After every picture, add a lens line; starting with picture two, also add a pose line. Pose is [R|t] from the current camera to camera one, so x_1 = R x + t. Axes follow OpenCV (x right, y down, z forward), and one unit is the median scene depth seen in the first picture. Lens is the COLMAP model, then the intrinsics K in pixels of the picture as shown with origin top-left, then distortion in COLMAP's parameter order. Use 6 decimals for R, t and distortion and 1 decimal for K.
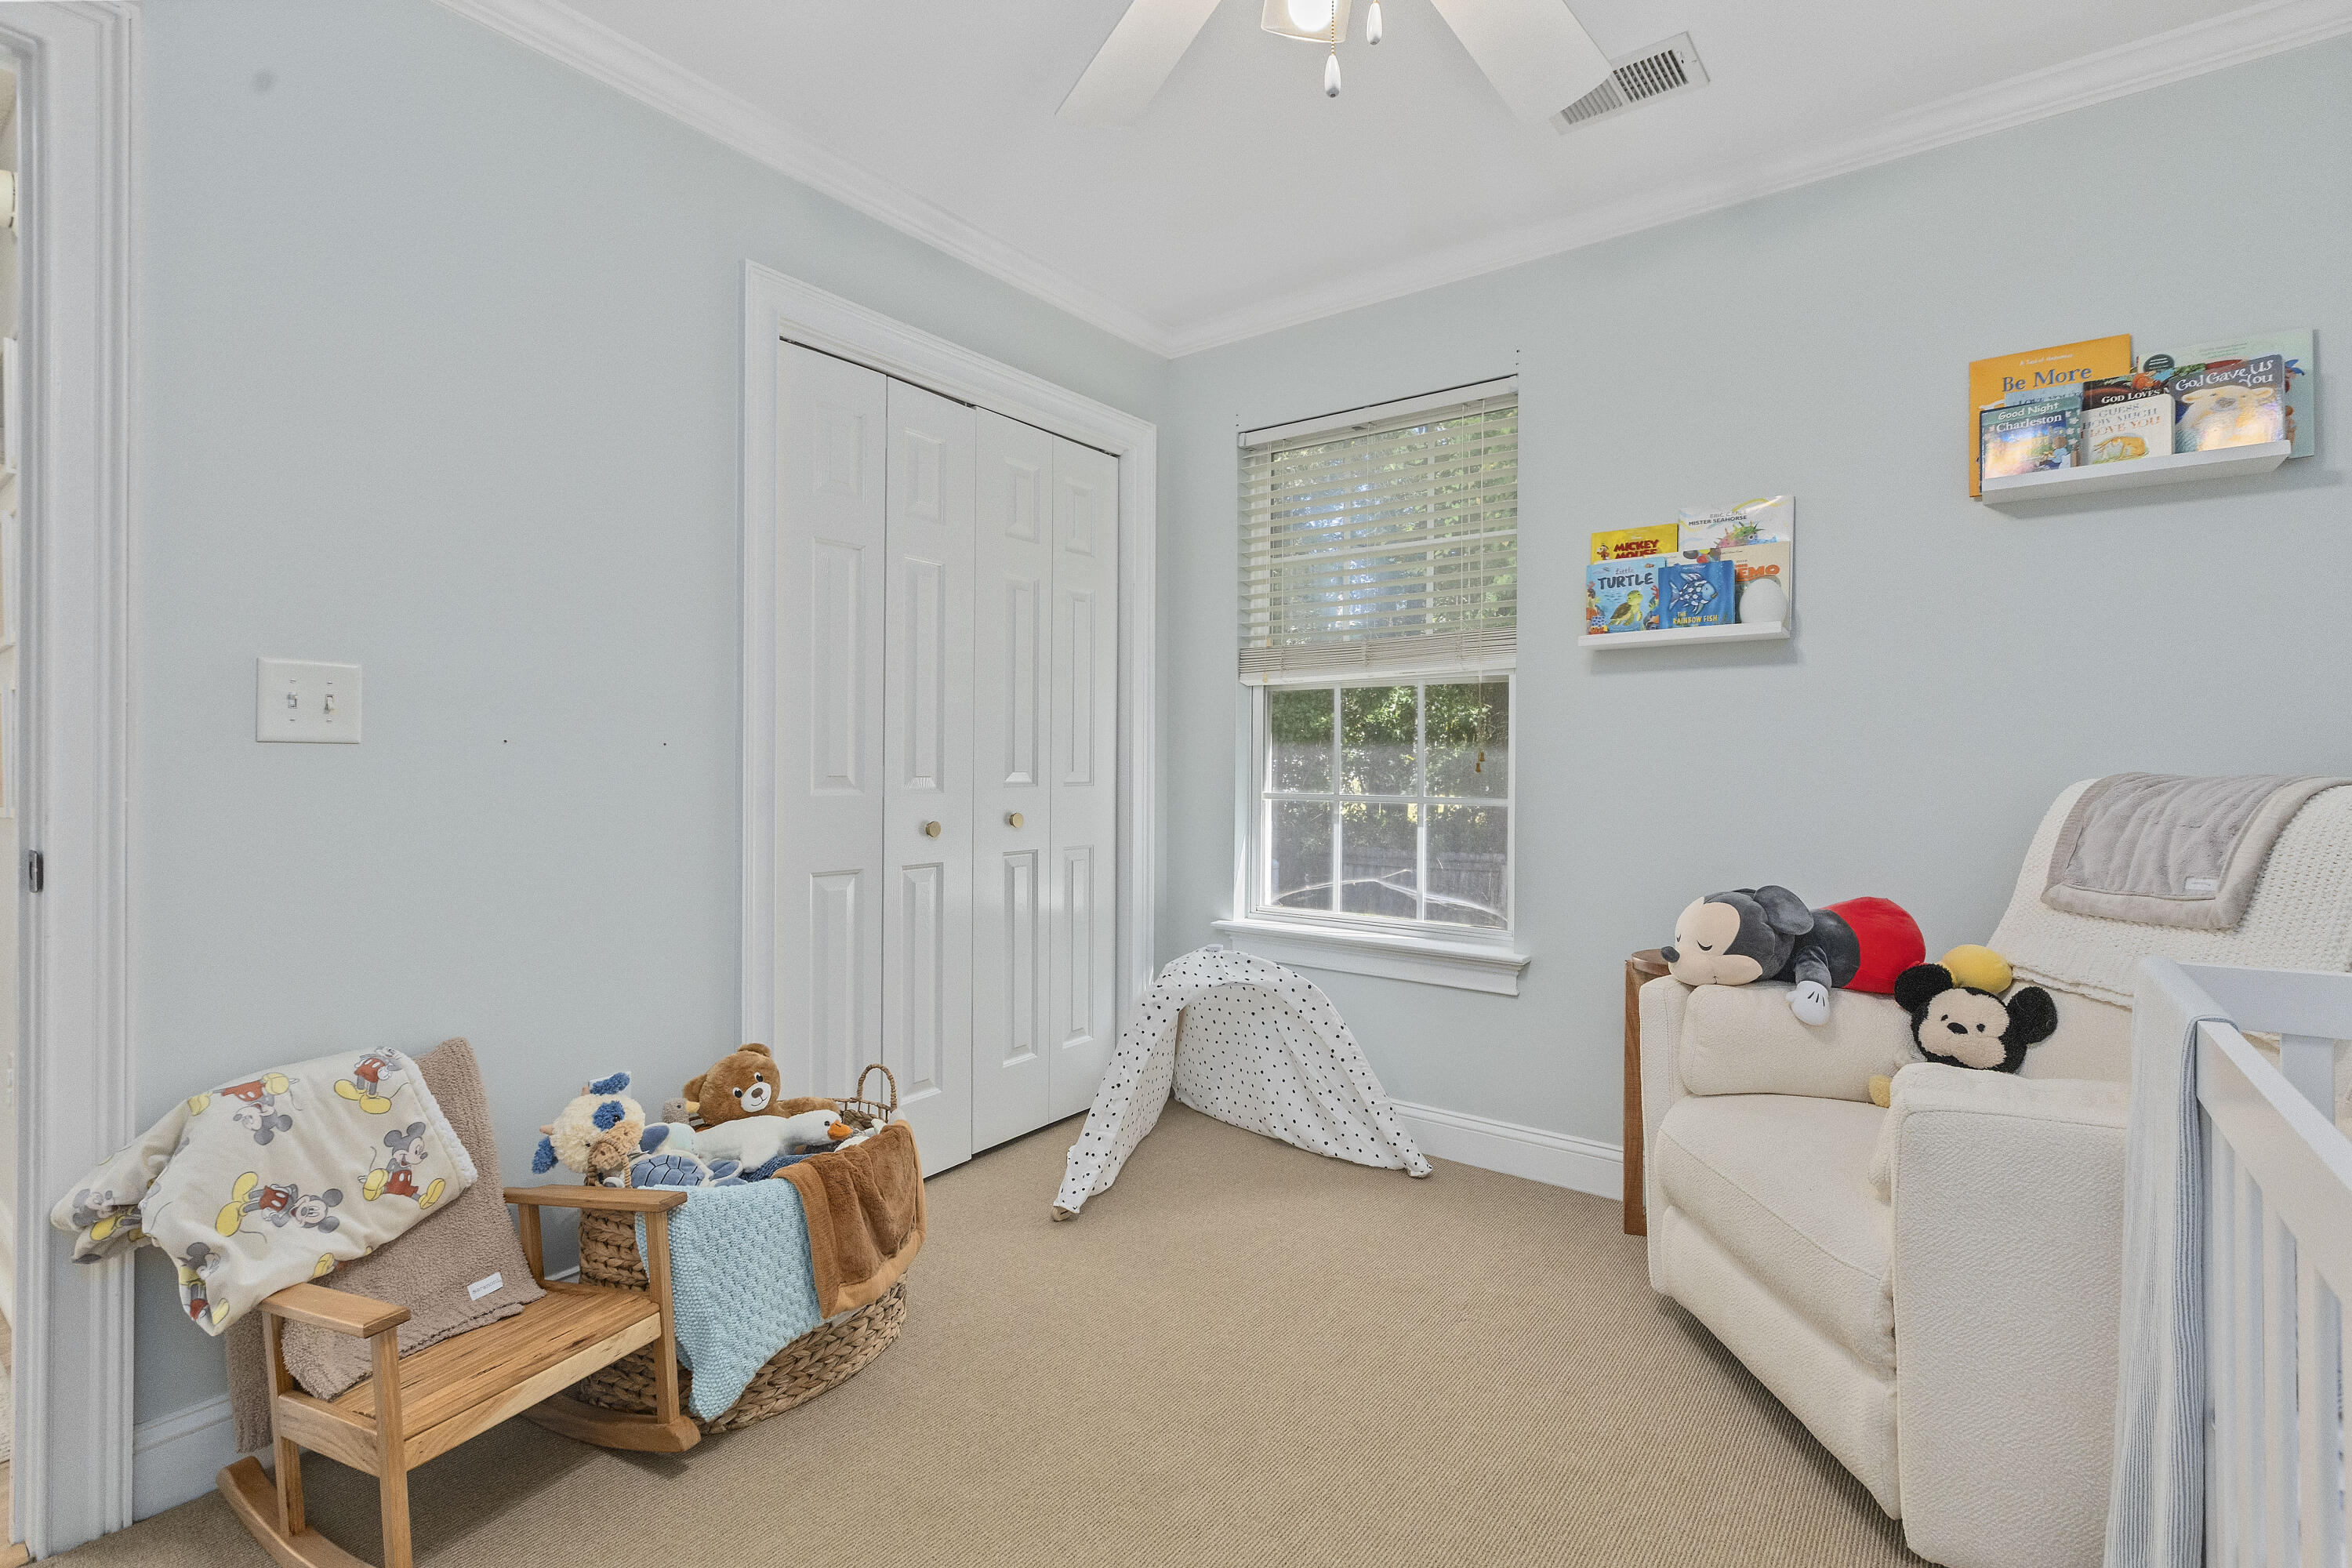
lens RADIAL K [[1063.1, 0, 1176.0], [0, 1063.1, 784.0], [0, 0, 1]] dist [0.001056, 0.000314]
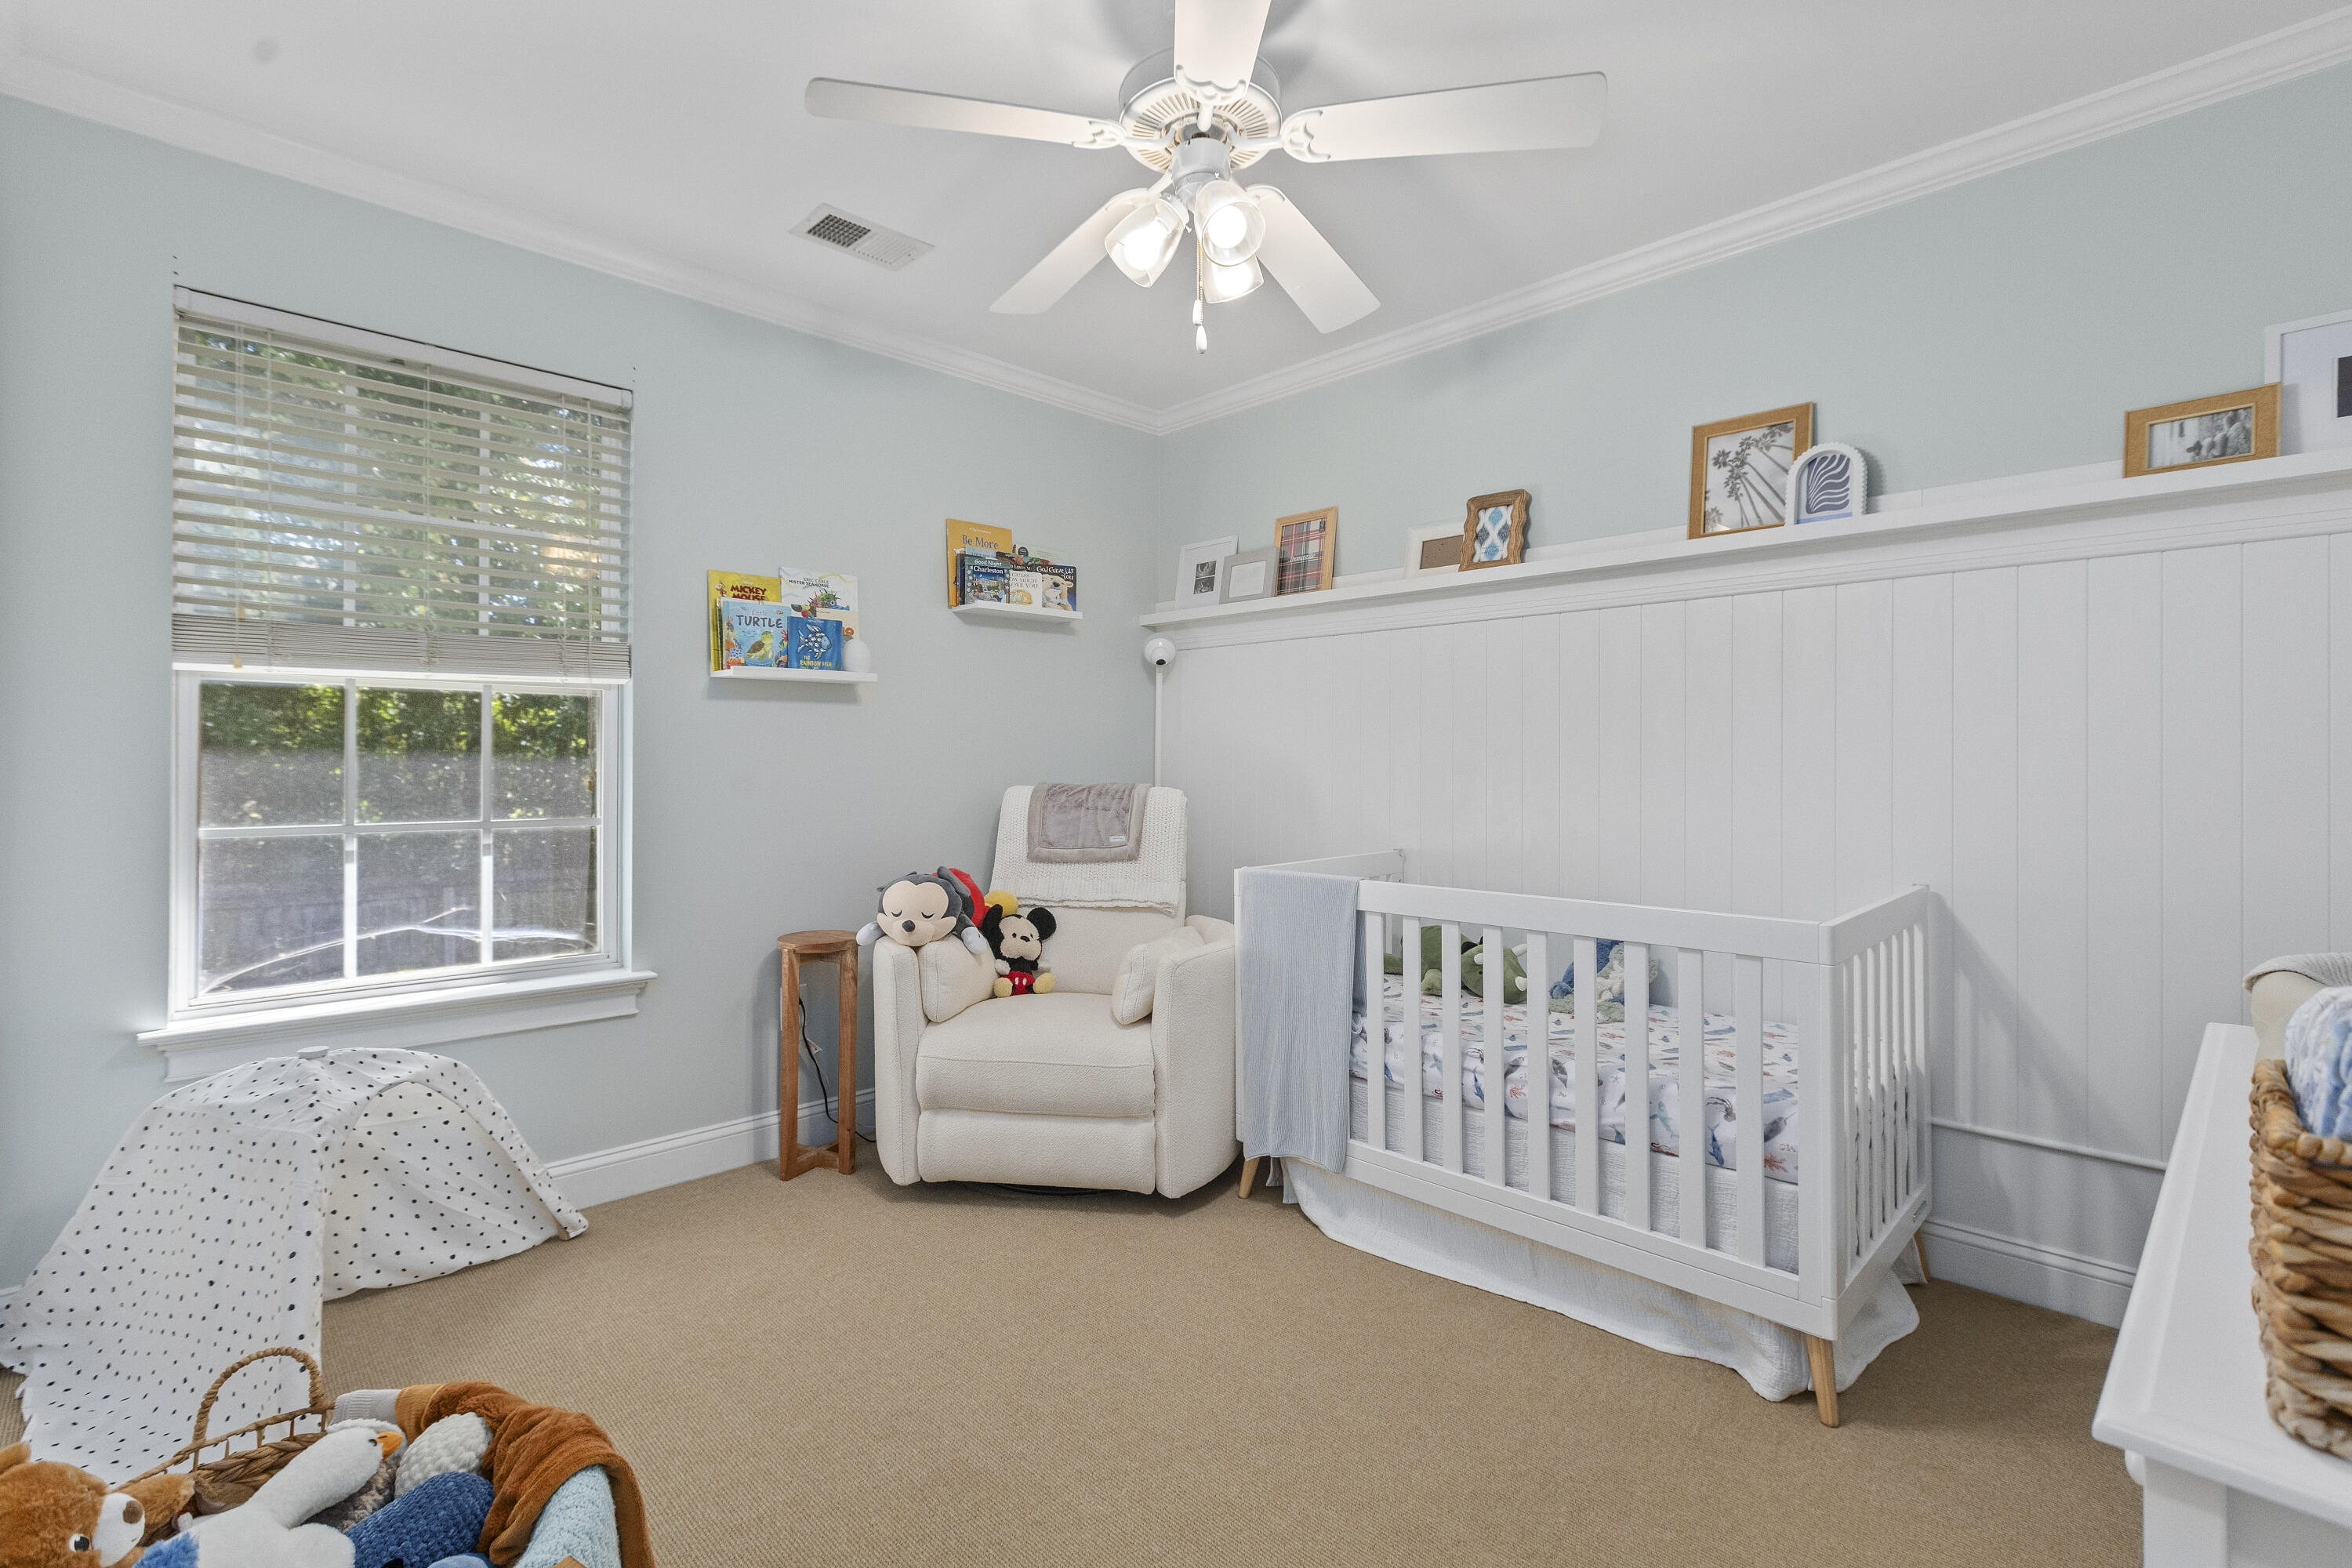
lens RADIAL K [[1059.8, 0, 1172.6], [0, 1059.8, 772.3], [0, 0, 1]] dist [0.001632, 0.000954]
pose [[0.171091, -0.012860, 0.985171, -0.609701], [0.018181, 0.999786, 0.009893, -0.029954], [-0.985088, 0.016218, 0.171288, 0.351877]]
